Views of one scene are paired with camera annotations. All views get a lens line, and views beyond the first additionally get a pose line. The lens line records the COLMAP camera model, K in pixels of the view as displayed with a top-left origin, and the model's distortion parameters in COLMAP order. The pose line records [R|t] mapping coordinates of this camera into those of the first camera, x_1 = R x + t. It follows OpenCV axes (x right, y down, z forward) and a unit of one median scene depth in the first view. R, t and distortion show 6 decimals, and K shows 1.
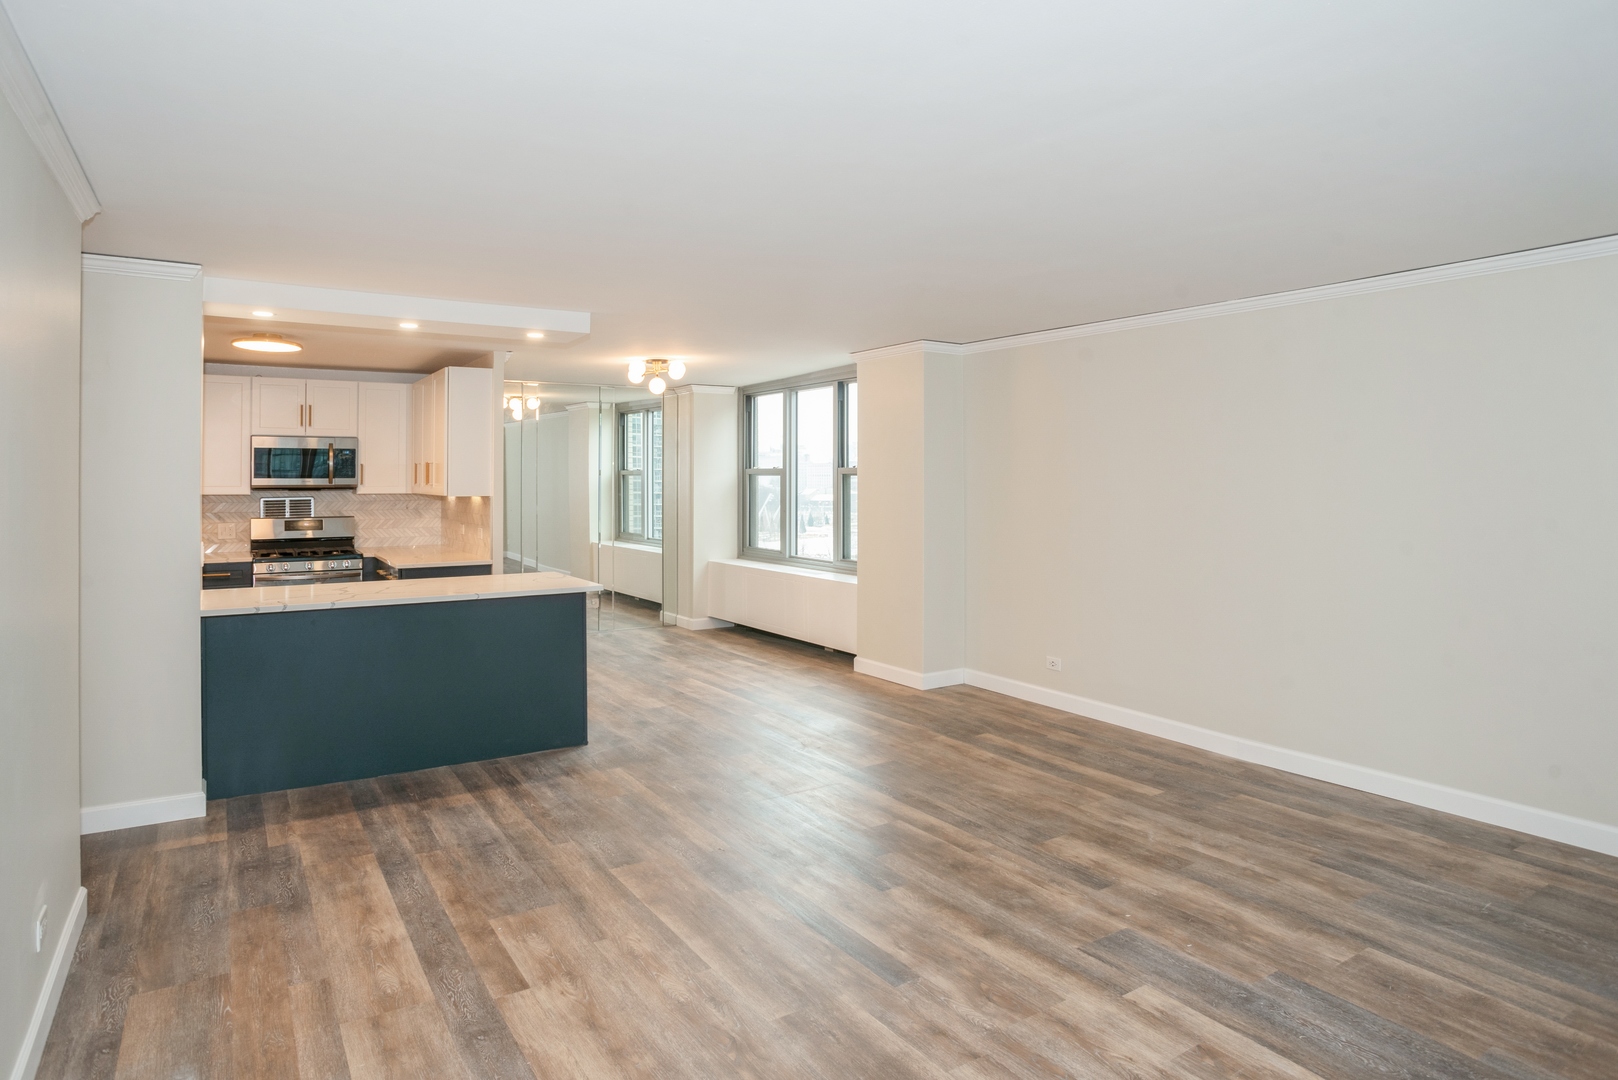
lens RADIAL K [[925.9, 0, 791.5], [0, 925.9, 481.7], [0, 0, 1]] dist [-0.037534, 0.000781]
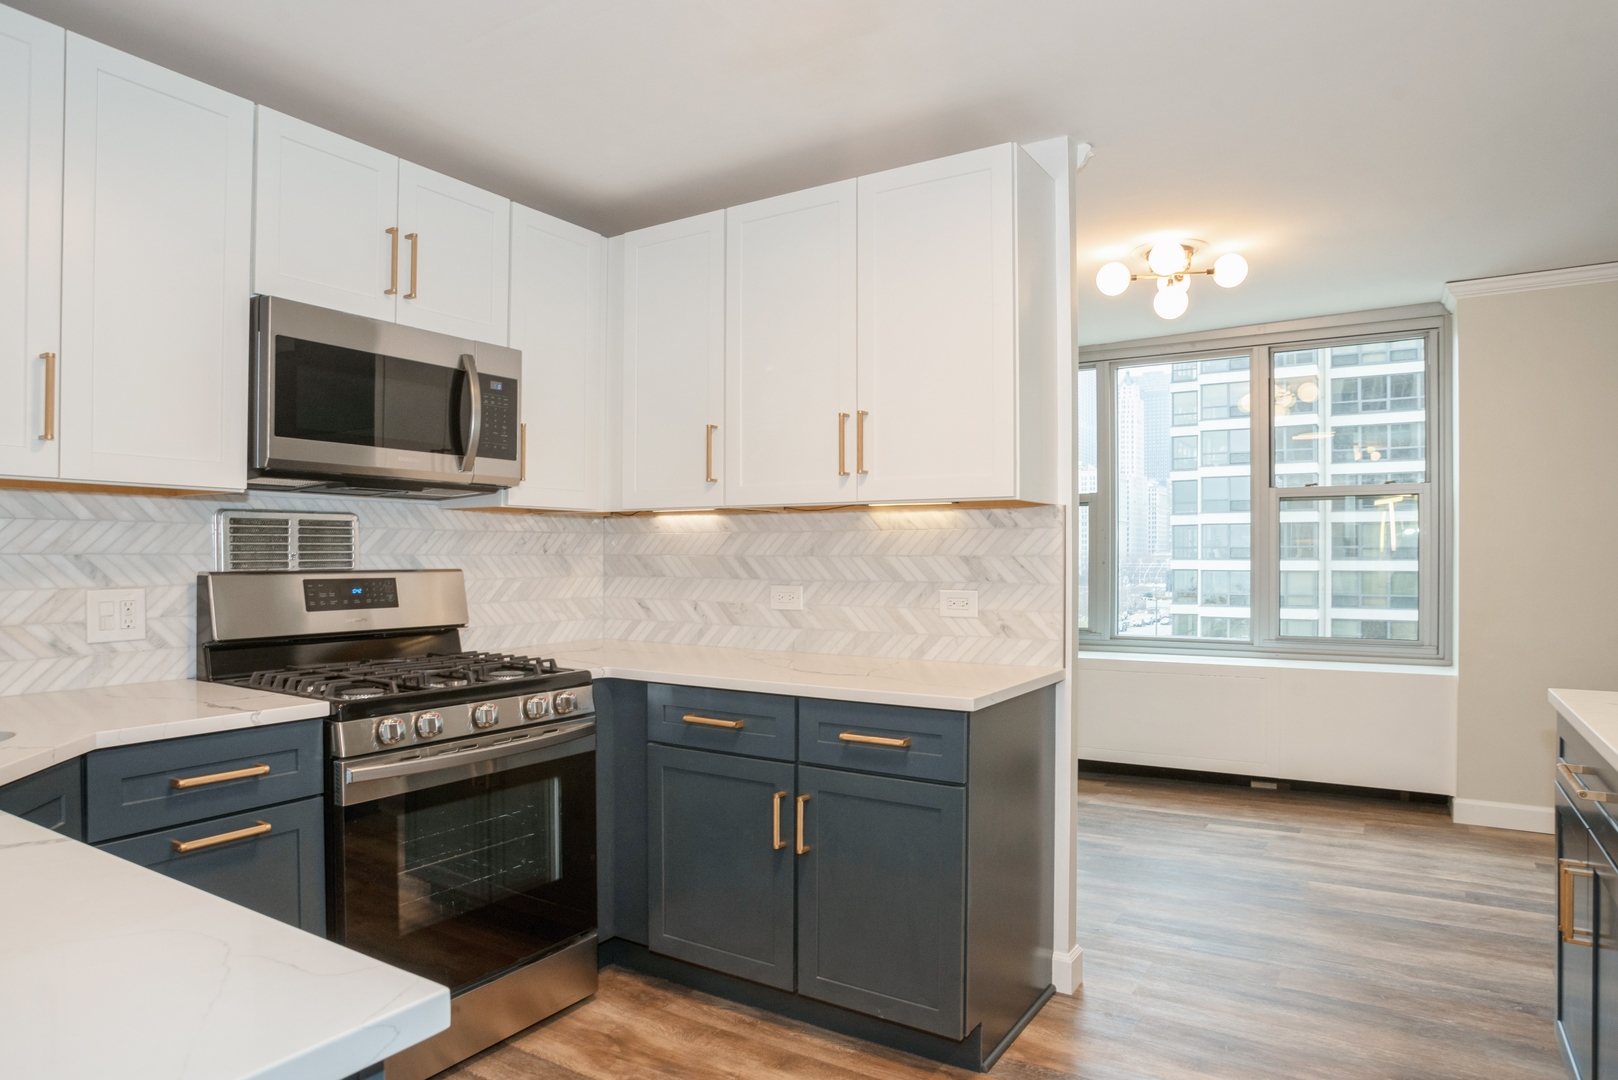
lens RADIAL K [[956.5, 0, 815.4], [0, 956.5, 556.9], [0, 0, 1]] dist [-0.036277, 0.001887]
pose [[0.898046, 0.001216, 0.439900, -0.526861], [-0.000701, 0.999999, -0.001333, 0.033627], [-0.439901, 0.000888, 0.898046, 0.600410]]
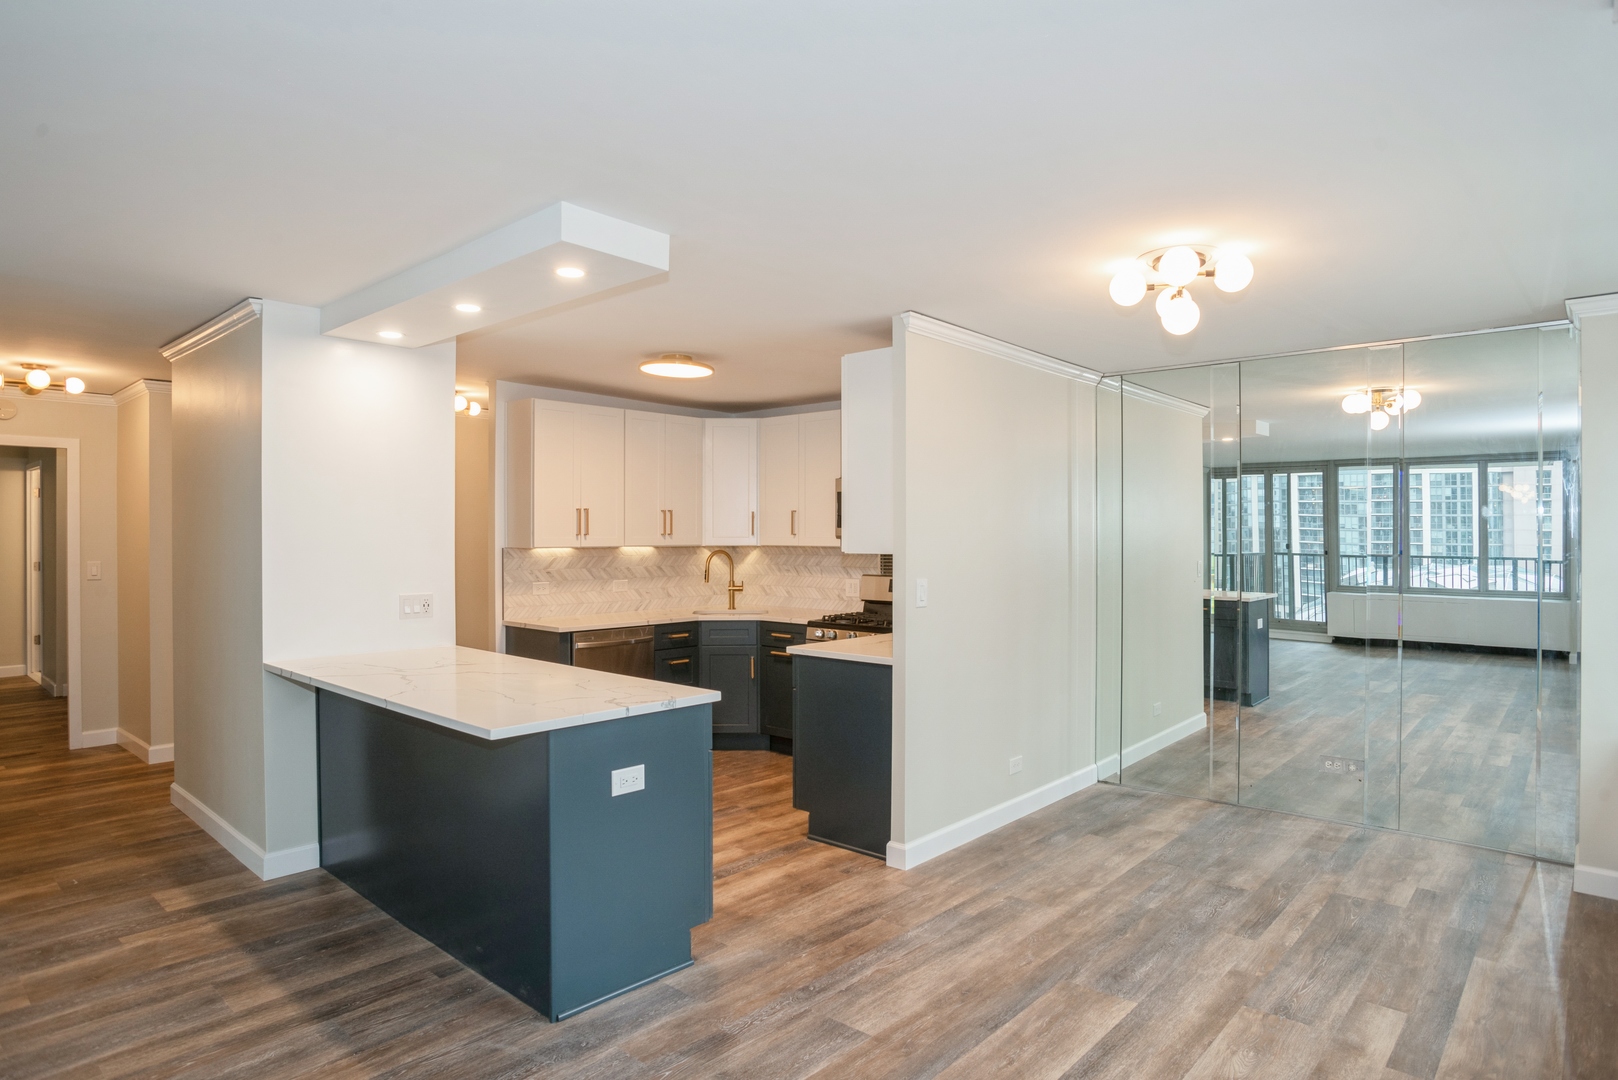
lens RADIAL K [[910.2, 0, 809.0], [0, 910.2, 540.0], [0, 0, 1]] dist [-0.077588, 0.038102]
pose [[0.280105, 0.003456, -0.959963, 0.210231], [-0.002186, 0.999993, 0.002962, 0.004564], [0.959967, 0.001269, 0.280111, 0.683569]]
